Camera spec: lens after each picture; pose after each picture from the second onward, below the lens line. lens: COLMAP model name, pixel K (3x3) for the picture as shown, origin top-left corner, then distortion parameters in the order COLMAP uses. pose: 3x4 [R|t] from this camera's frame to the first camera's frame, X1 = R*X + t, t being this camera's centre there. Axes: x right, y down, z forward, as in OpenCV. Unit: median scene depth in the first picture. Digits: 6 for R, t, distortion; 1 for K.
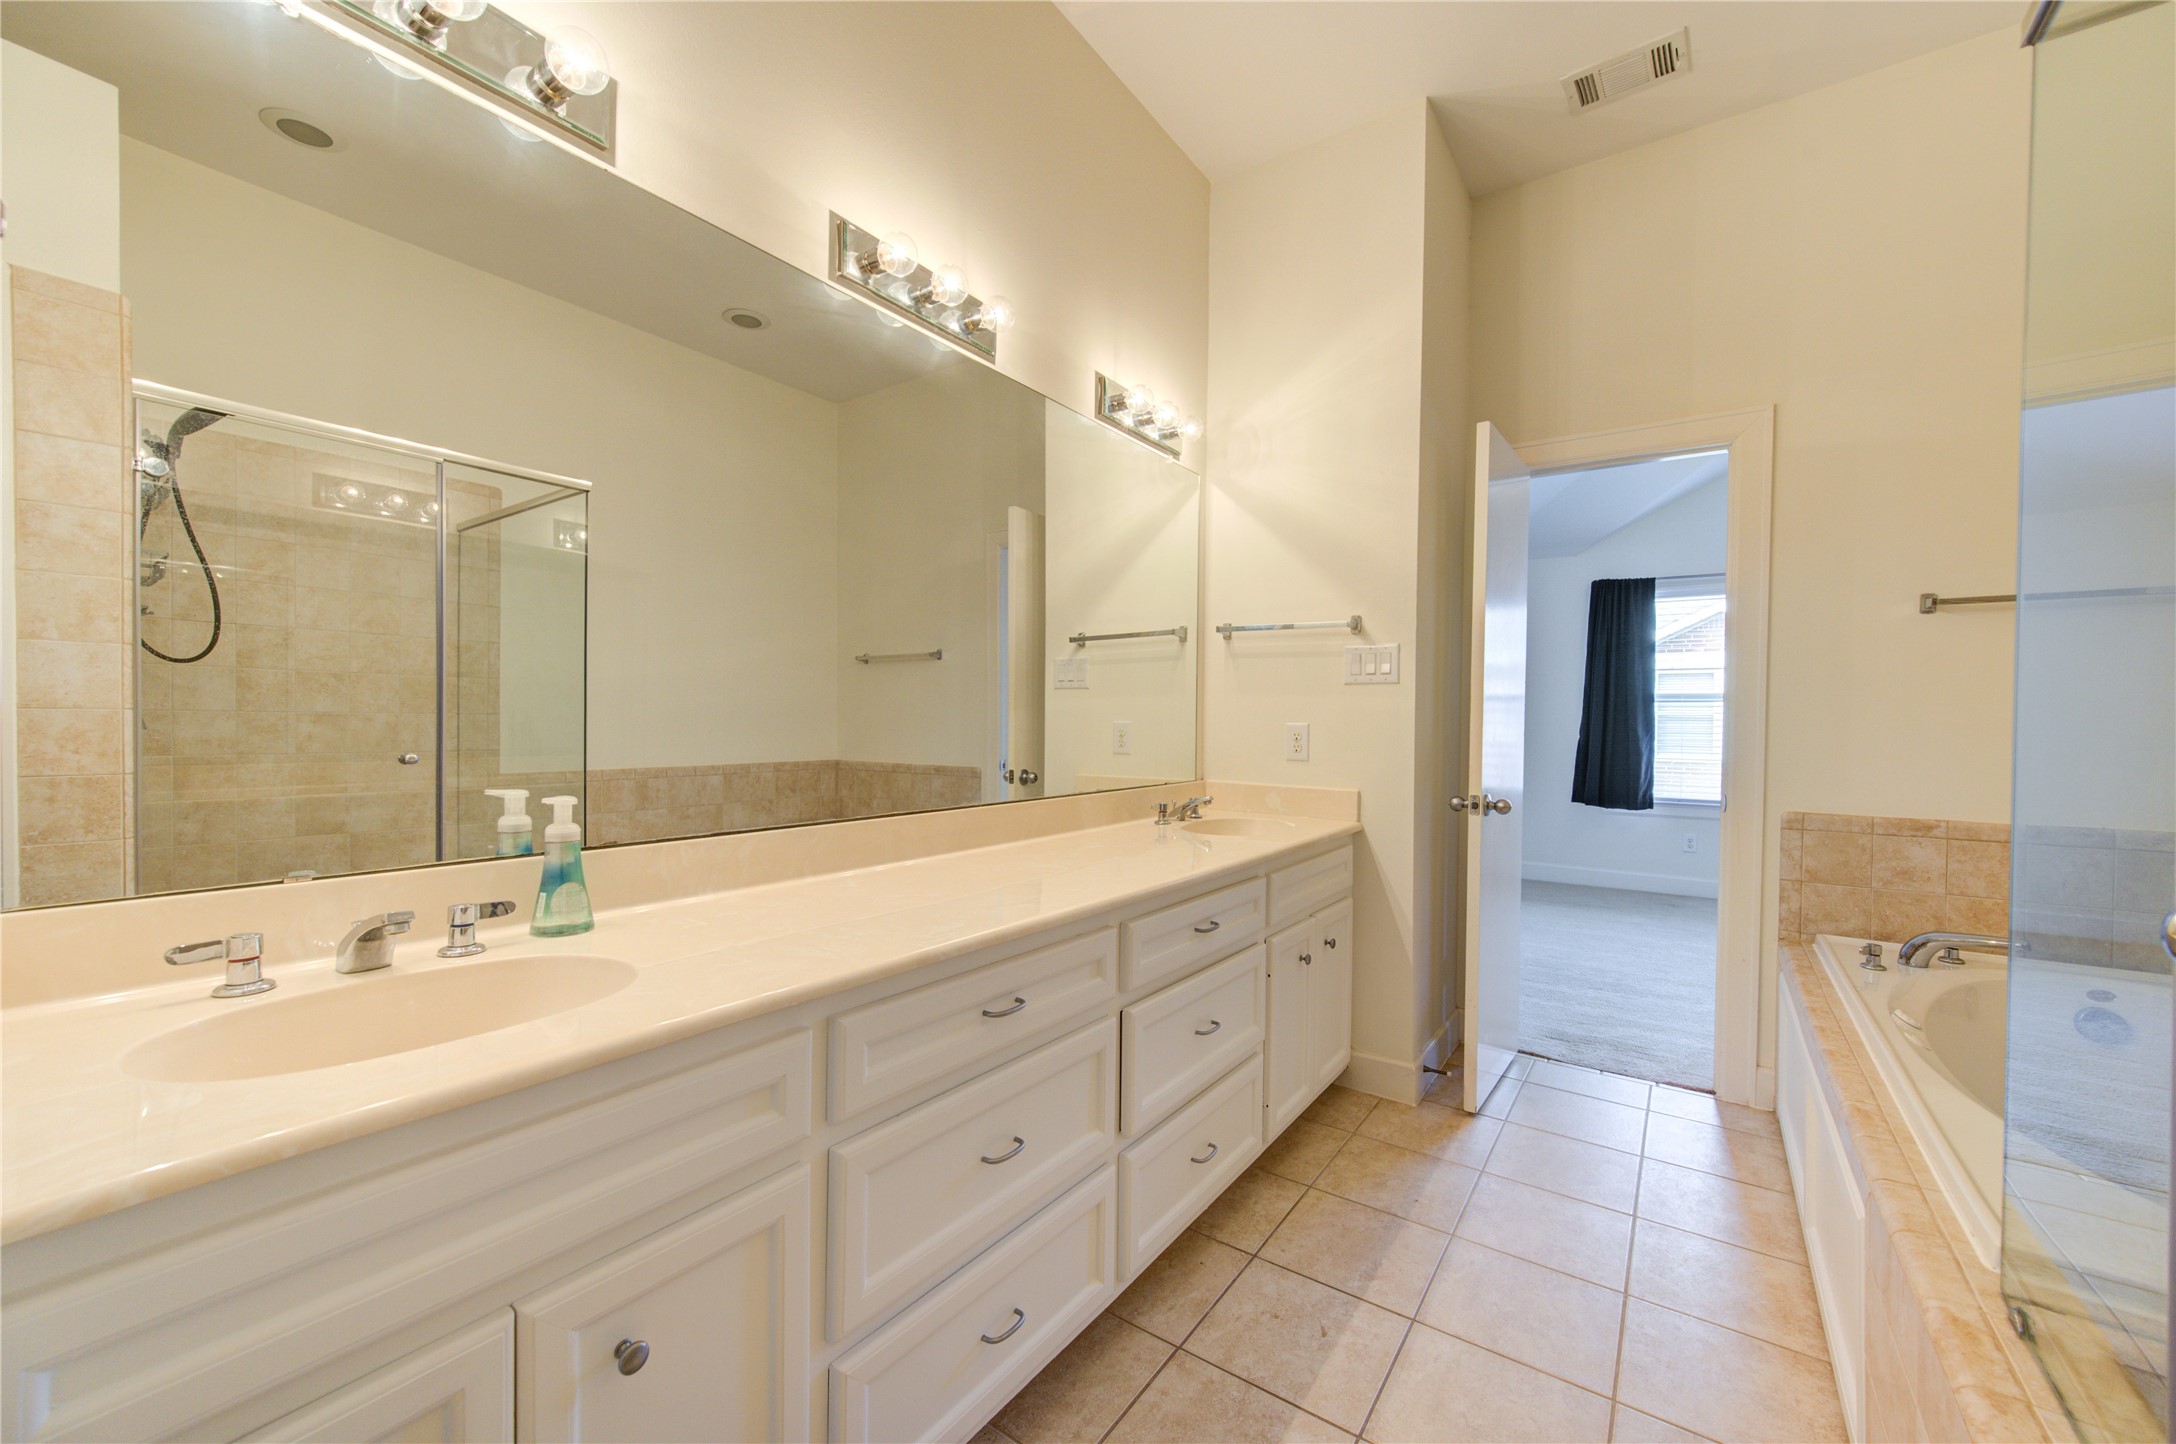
lens RADIAL K [[859.9, 0, 1077.1], [0, 859.9, 728.5], [0, 0, 1]] dist [0.000387, -0.000480]
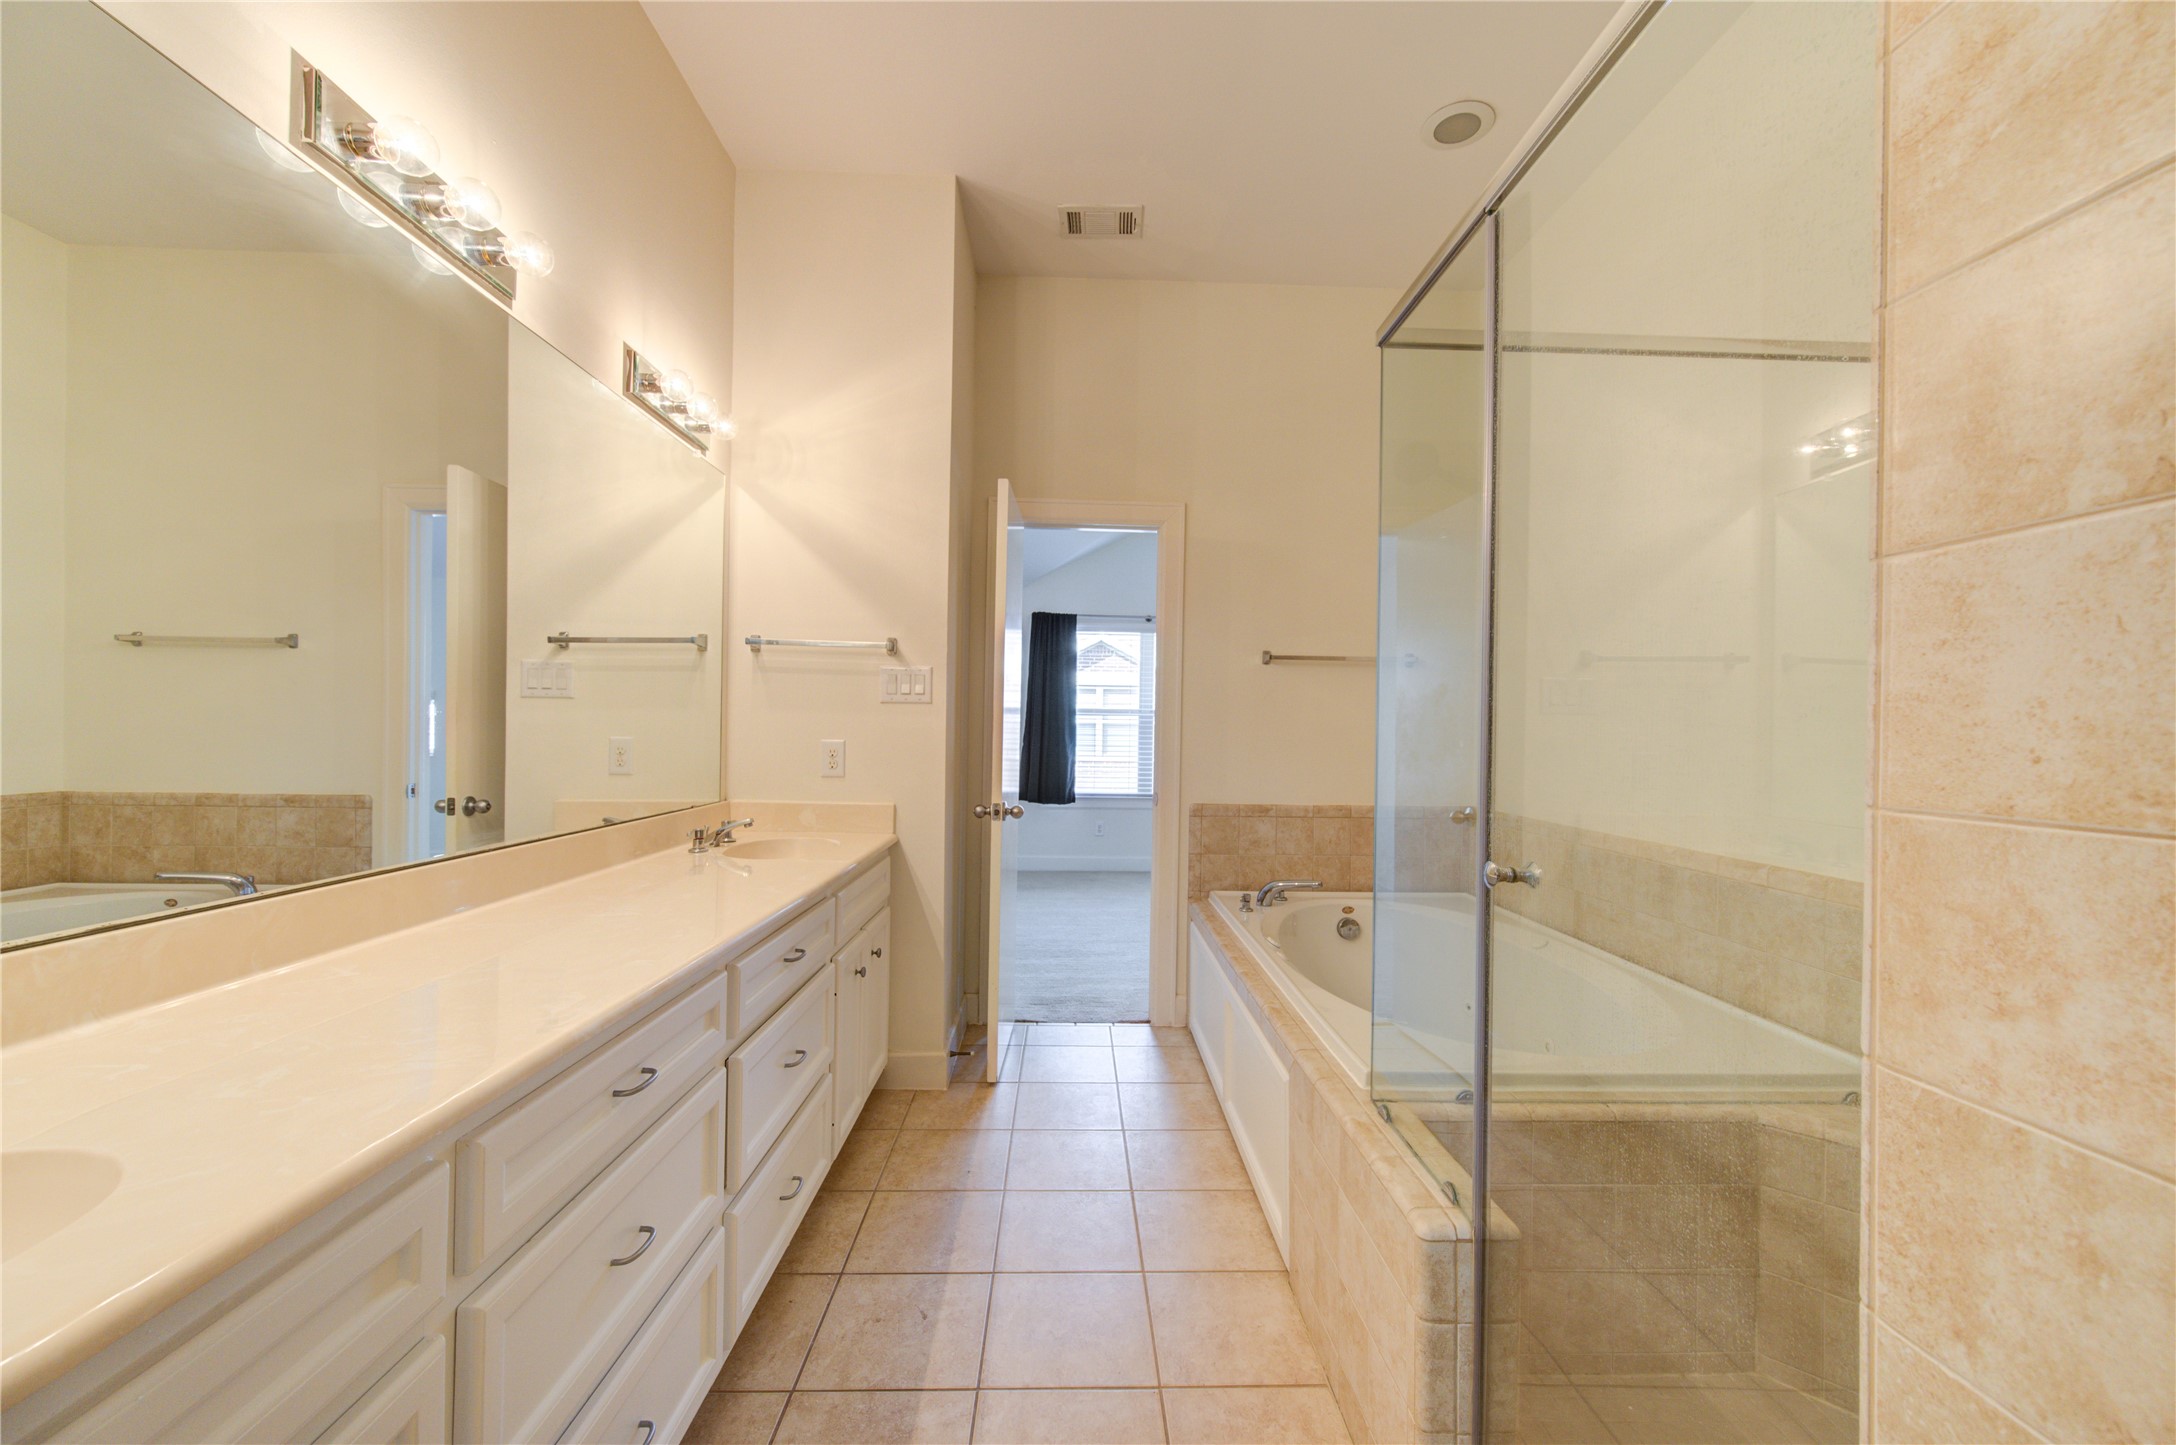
lens RADIAL K [[866.5, 0, 1105.2], [0, 866.5, 728.0], [0, 0, 1]] dist [-0.000604, -0.000529]
pose [[0.788916, 0.002510, 0.614495, -0.131428], [0.000535, 0.999988, -0.004771, -0.017169], [-0.614500, 0.004093, 0.788906, 0.003096]]
